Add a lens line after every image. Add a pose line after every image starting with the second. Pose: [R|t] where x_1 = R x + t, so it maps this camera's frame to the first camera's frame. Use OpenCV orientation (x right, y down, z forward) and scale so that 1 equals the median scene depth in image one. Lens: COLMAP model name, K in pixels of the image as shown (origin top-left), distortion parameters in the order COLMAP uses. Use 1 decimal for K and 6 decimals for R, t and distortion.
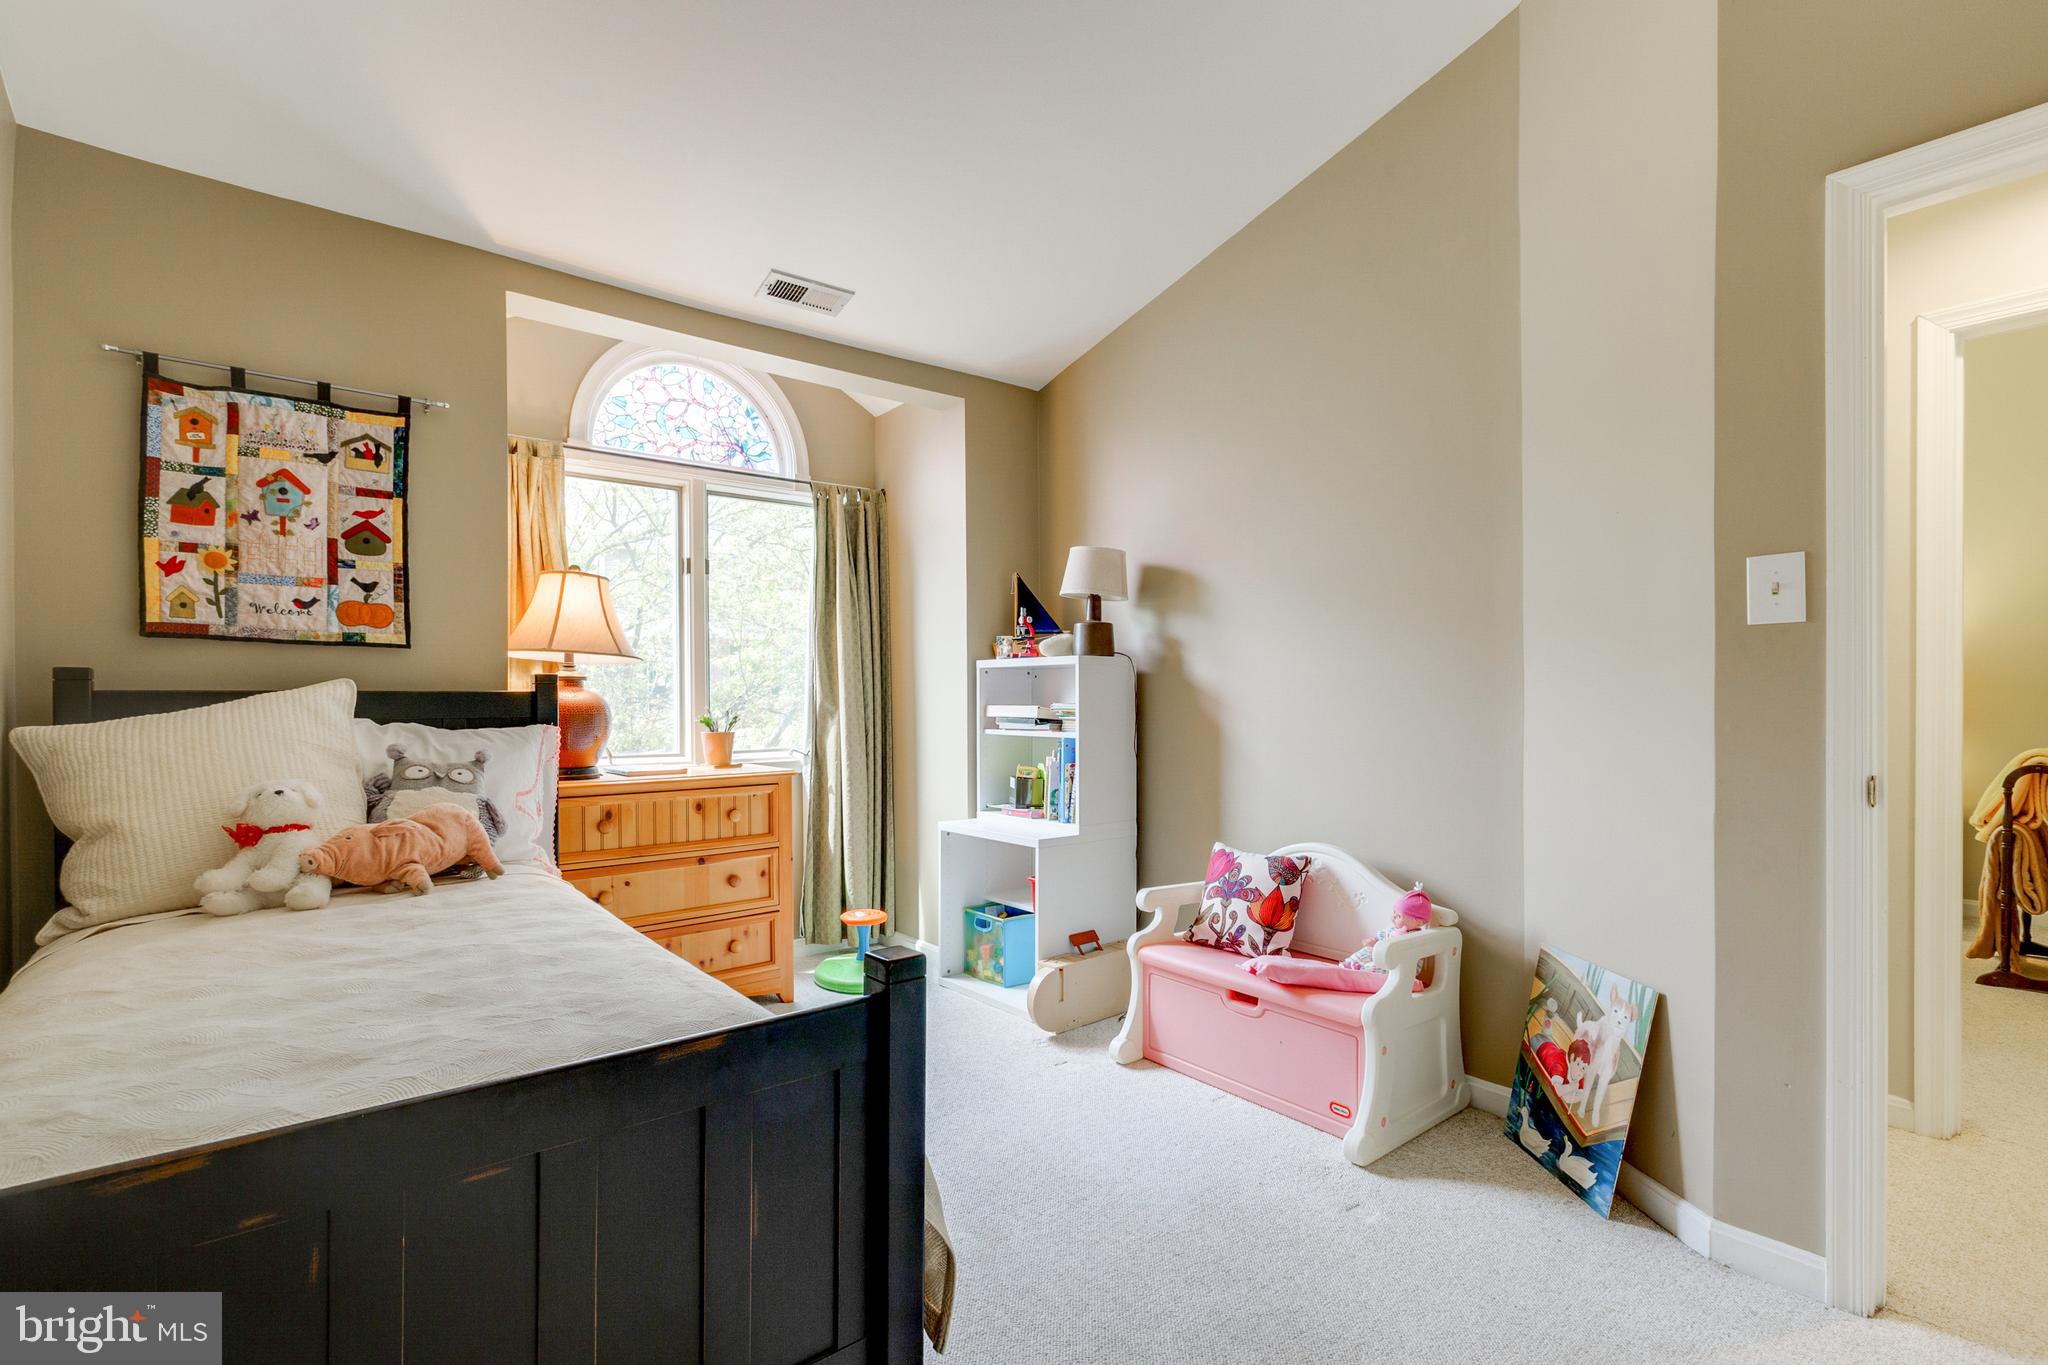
lens RADIAL K [[927.6, 0, 1015.1], [0, 927.6, 695.5], [0, 0, 1]] dist [0.002869, -0.001586]
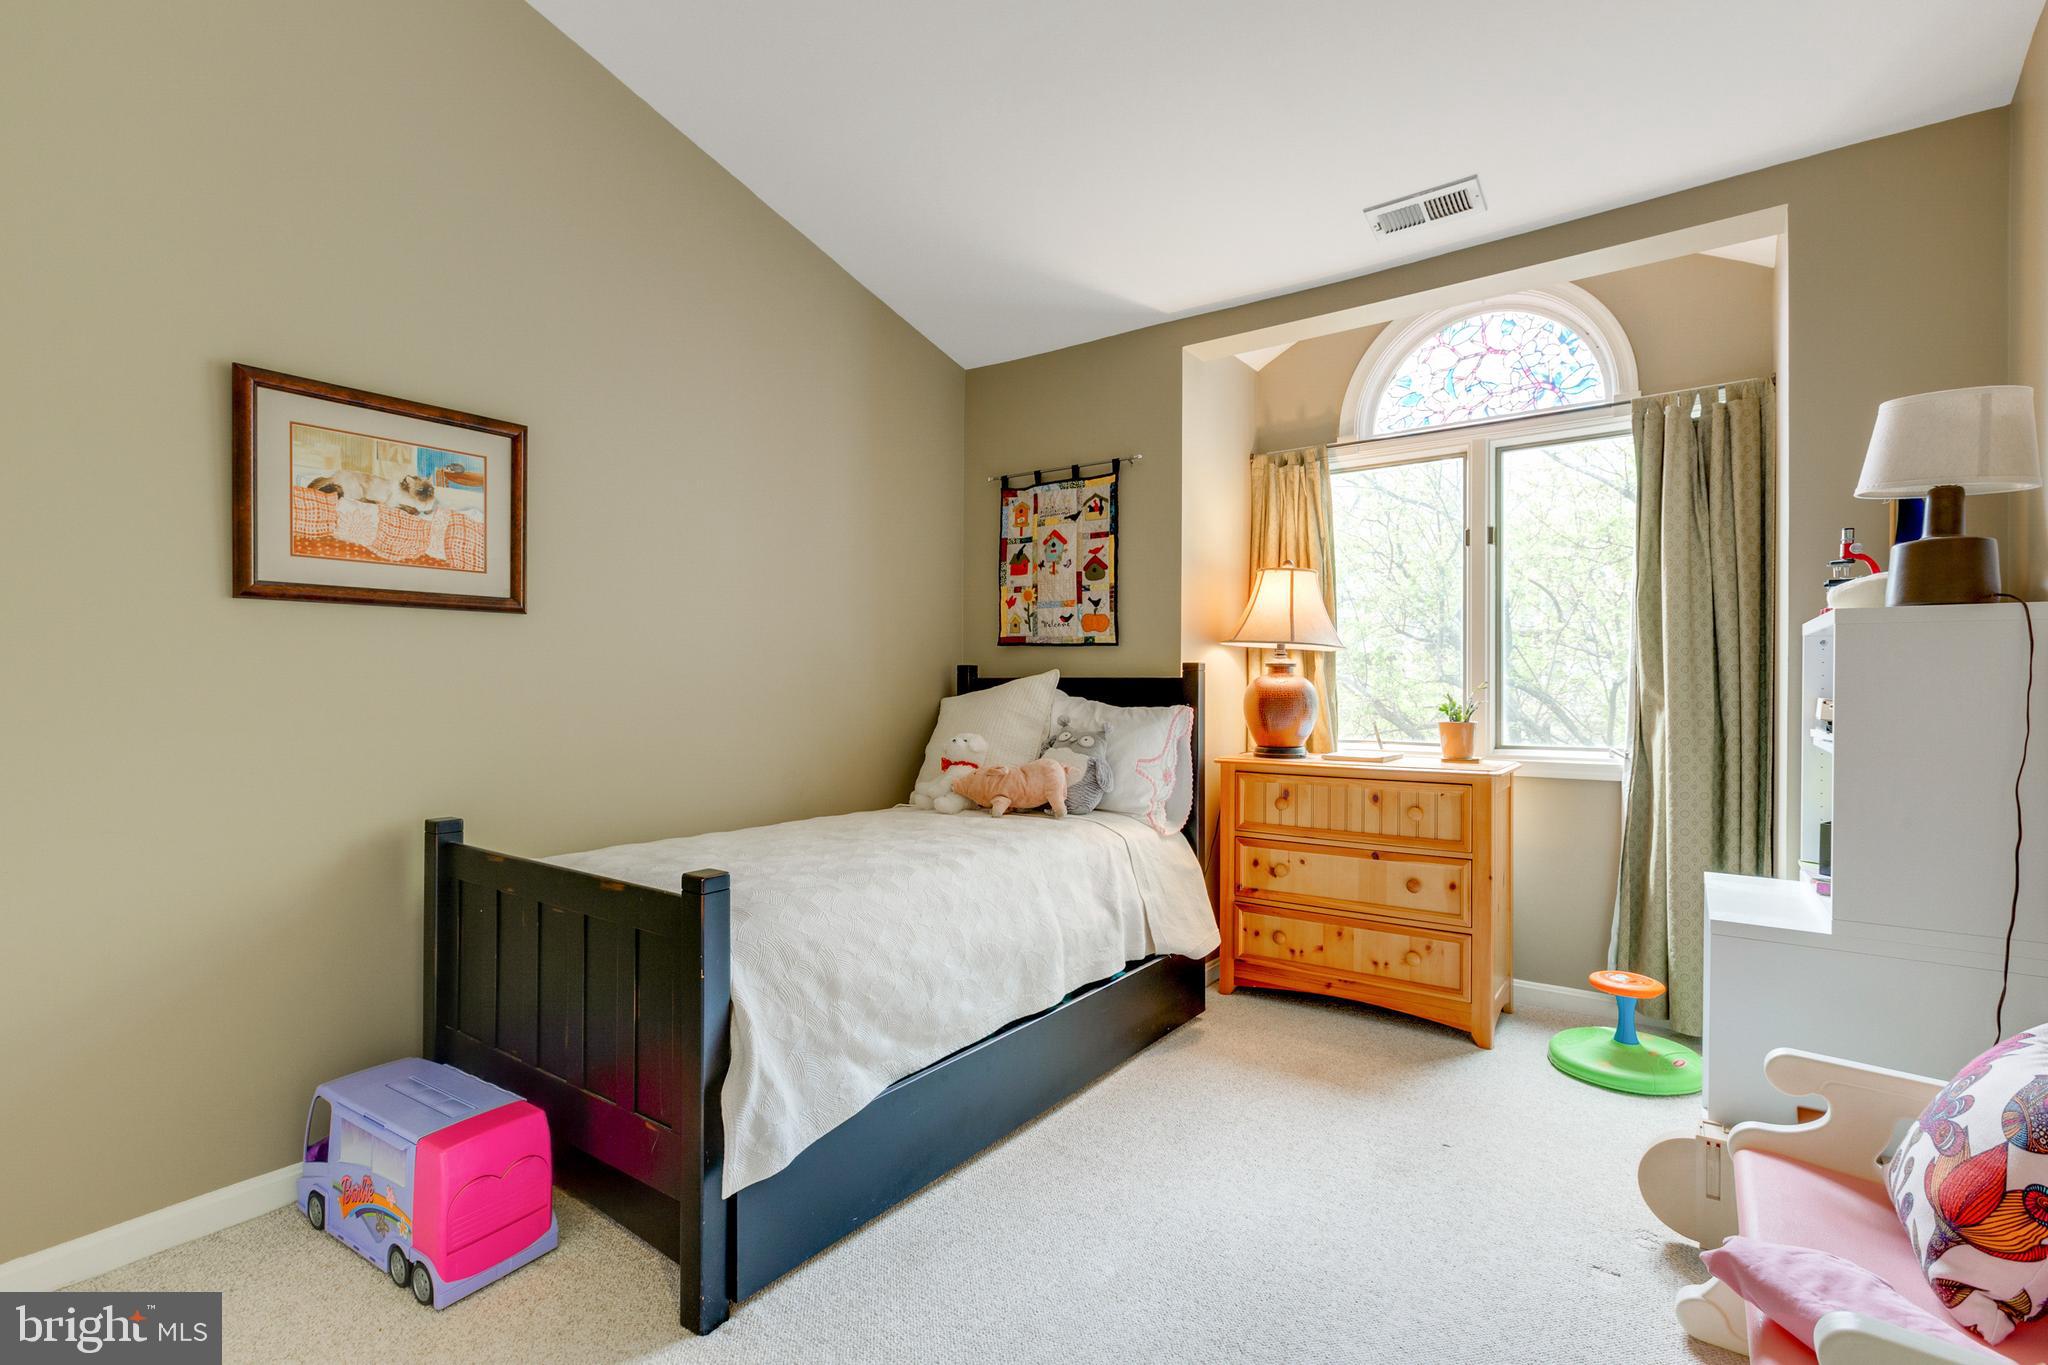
lens RADIAL K [[927.6, 0, 1017.1], [0, 927.6, 676.1], [0, 0, 1]] dist [0.002869, -0.001586]
pose [[0.275550, -0.005281, -0.961272, 0.594971], [0.000070, 0.999985, -0.005473, 0.000500], [0.961287, 0.001441, 0.275546, 0.492293]]
